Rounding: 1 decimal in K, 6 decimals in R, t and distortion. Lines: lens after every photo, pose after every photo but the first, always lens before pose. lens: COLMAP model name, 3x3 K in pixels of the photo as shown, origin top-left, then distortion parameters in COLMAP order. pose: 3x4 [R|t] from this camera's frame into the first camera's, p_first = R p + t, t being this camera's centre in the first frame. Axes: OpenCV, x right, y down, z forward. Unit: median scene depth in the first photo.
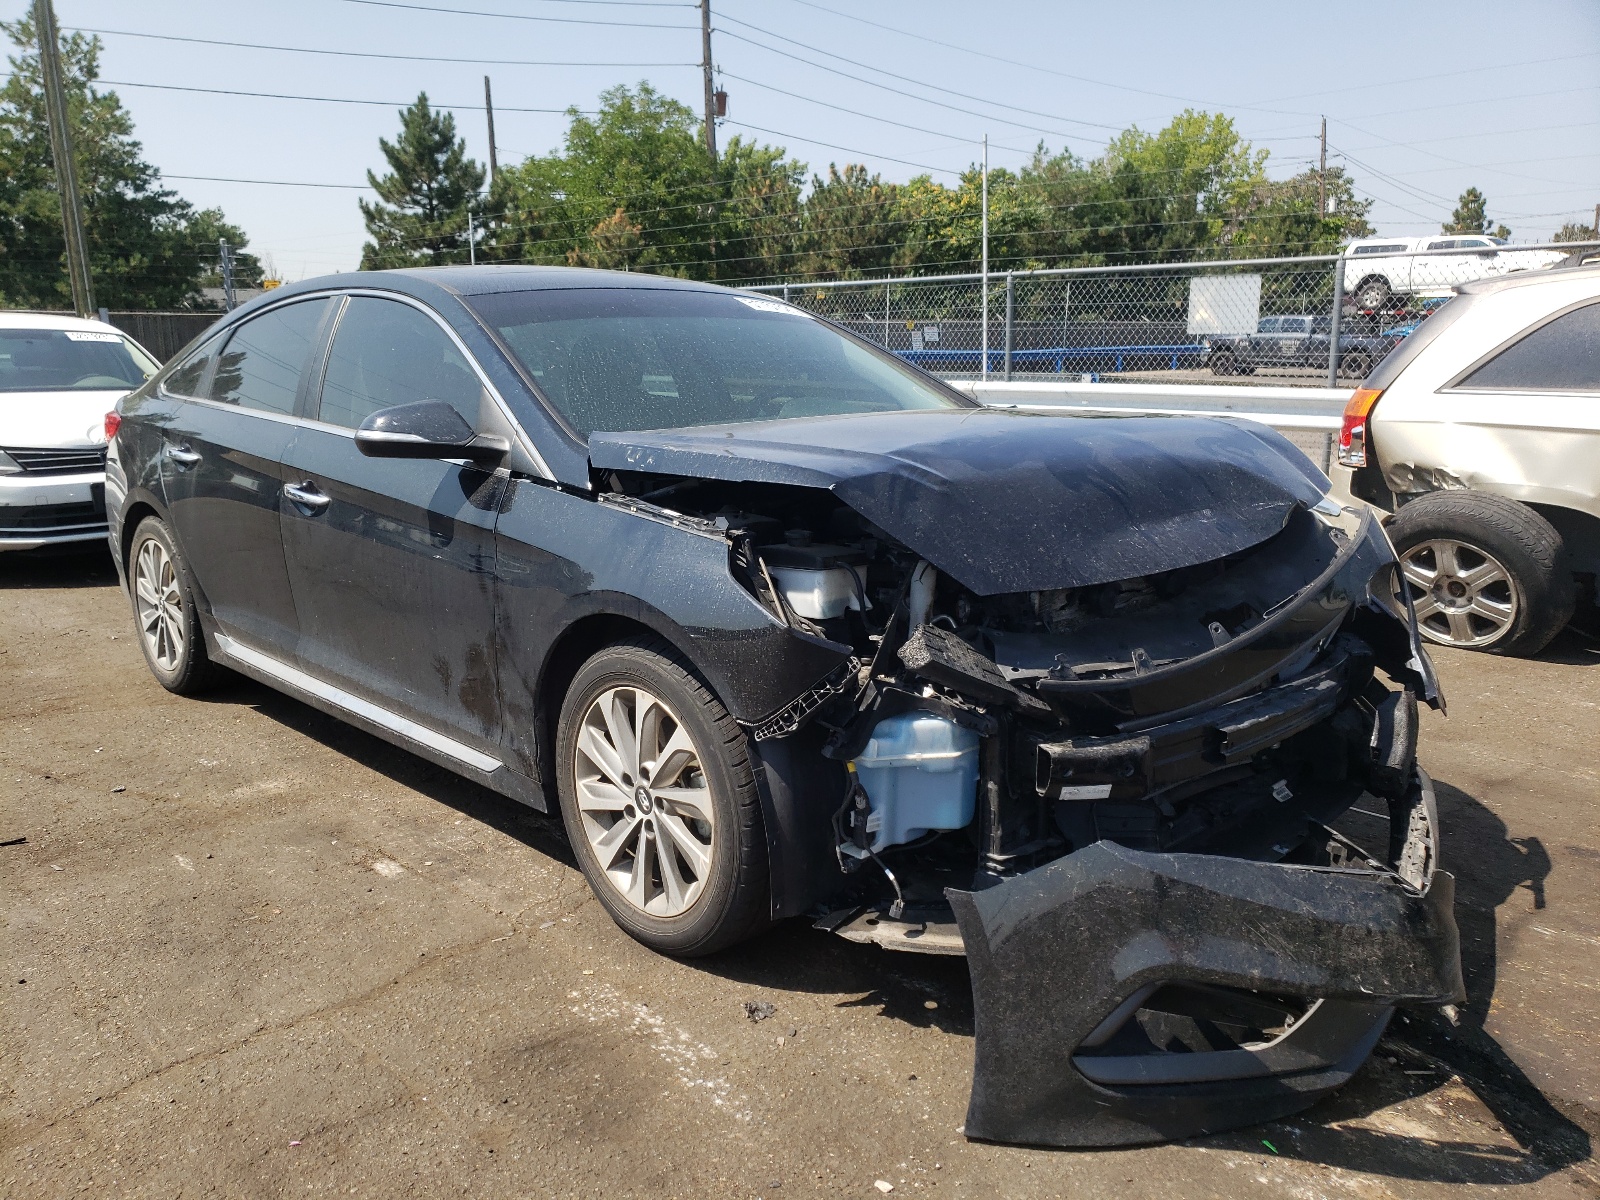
lens RADIAL K [[1200.8, 0, 800.0], [0, 1200.8, 600.0], [0, 0, 1]] dist [-0.096512, 0.108364]
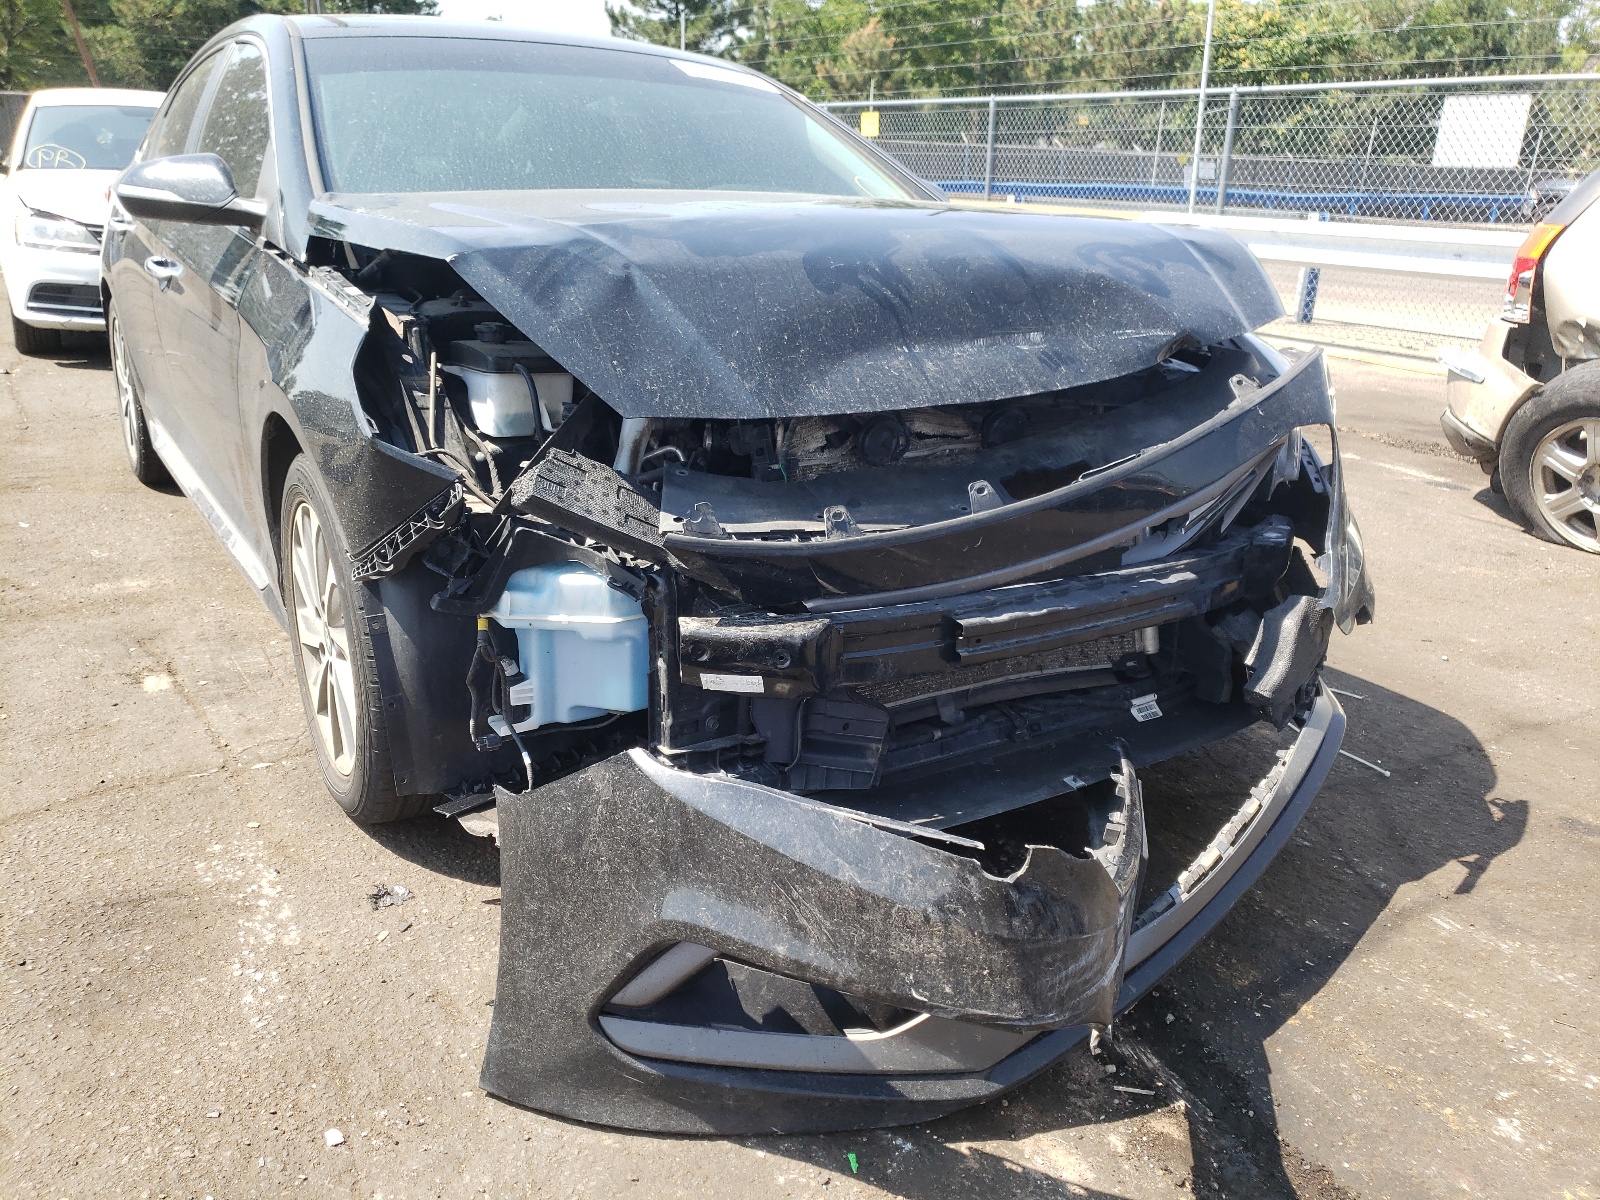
lens RADIAL K [[1233.2, 0, 802.1], [0, 1233.2, 633.0], [0, 0, 1]] dist [0.000487, -0.005907]
pose [[0.985913, 0.091384, -0.140086, 0.371822], [-0.069506, 0.985653, 0.153811, 0.001885], [0.152132, -0.141907, 0.978120, 0.212387]]
